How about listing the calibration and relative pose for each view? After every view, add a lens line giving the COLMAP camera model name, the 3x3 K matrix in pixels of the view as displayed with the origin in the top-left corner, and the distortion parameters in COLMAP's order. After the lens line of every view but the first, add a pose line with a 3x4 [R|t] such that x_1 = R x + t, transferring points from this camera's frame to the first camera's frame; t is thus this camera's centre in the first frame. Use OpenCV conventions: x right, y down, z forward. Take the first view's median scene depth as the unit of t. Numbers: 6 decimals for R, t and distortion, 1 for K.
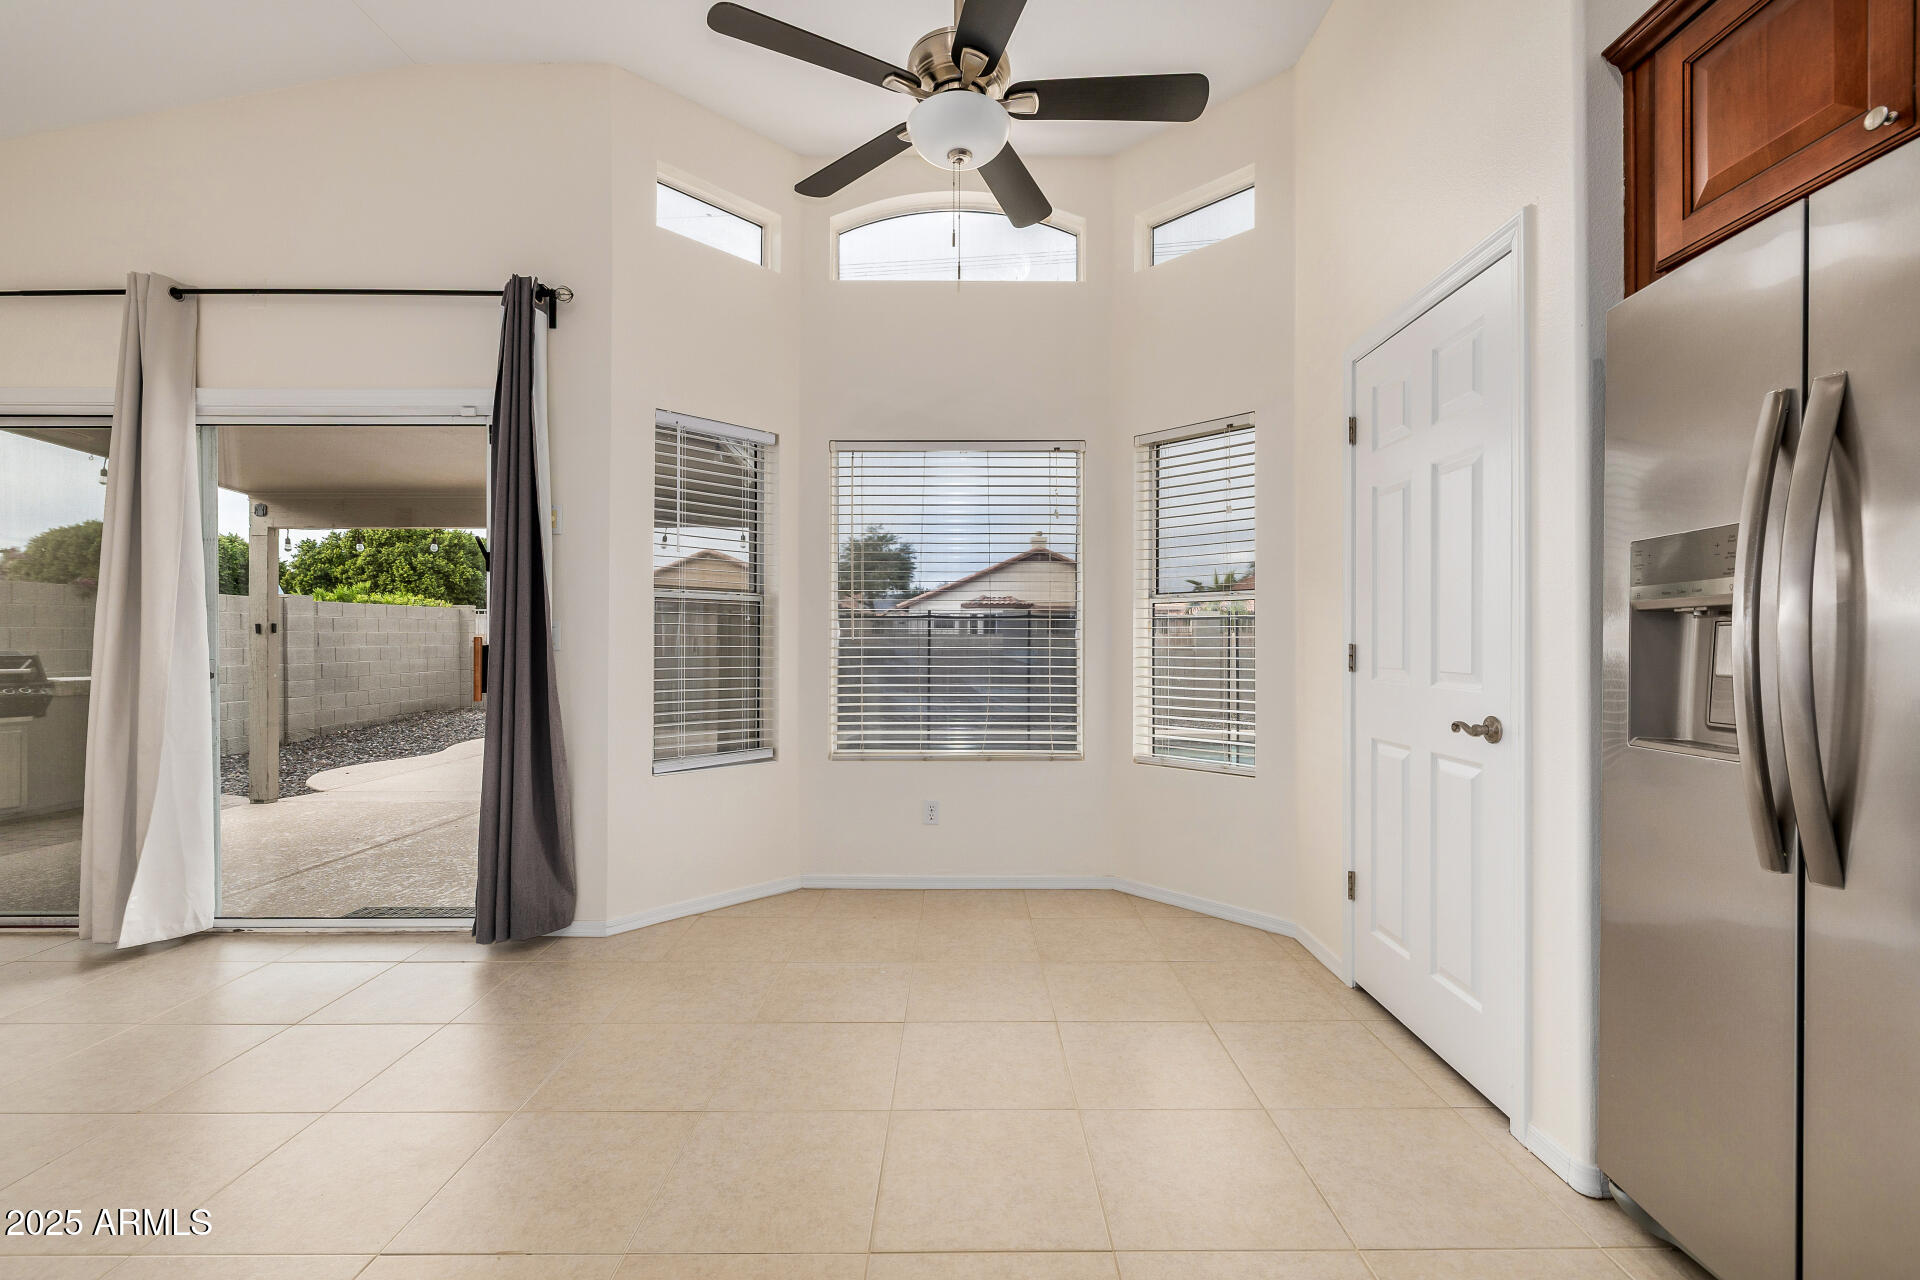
lens RADIAL K [[815.8, 0, 960.5], [0, 815.8, 646.0], [0, 0, 1]] dist [0.000234, 0.000593]
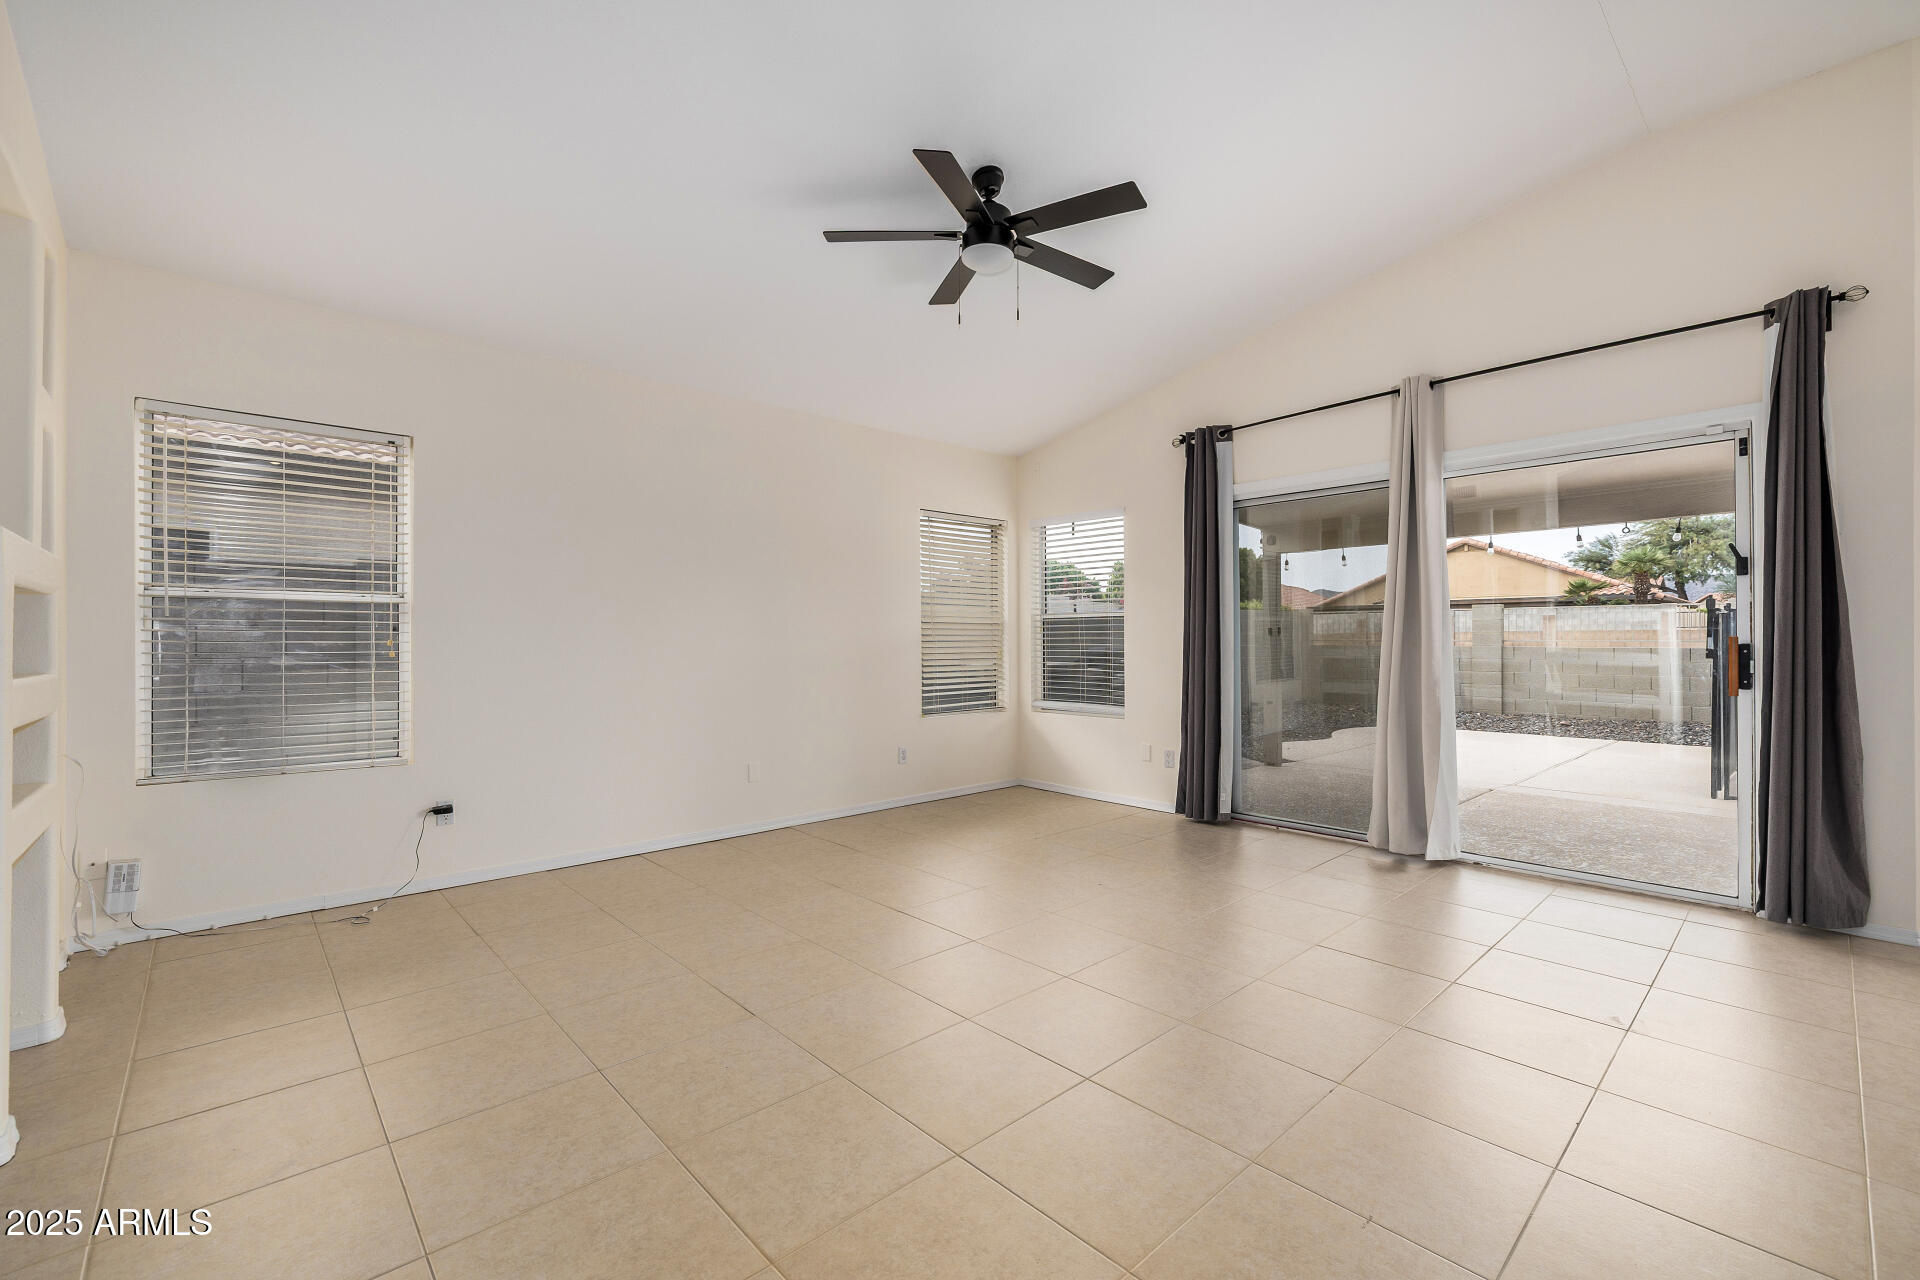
lens RADIAL K [[815.8, 0, 965.2], [0, 815.8, 639.1], [0, 0, 1]] dist [0.000234, 0.000593]
pose [[0.664667, -0.005363, -0.747120, -0.455274], [-0.000758, 0.999969, -0.007852, 0.002283], [0.747139, 0.005785, 0.664643, -0.472976]]
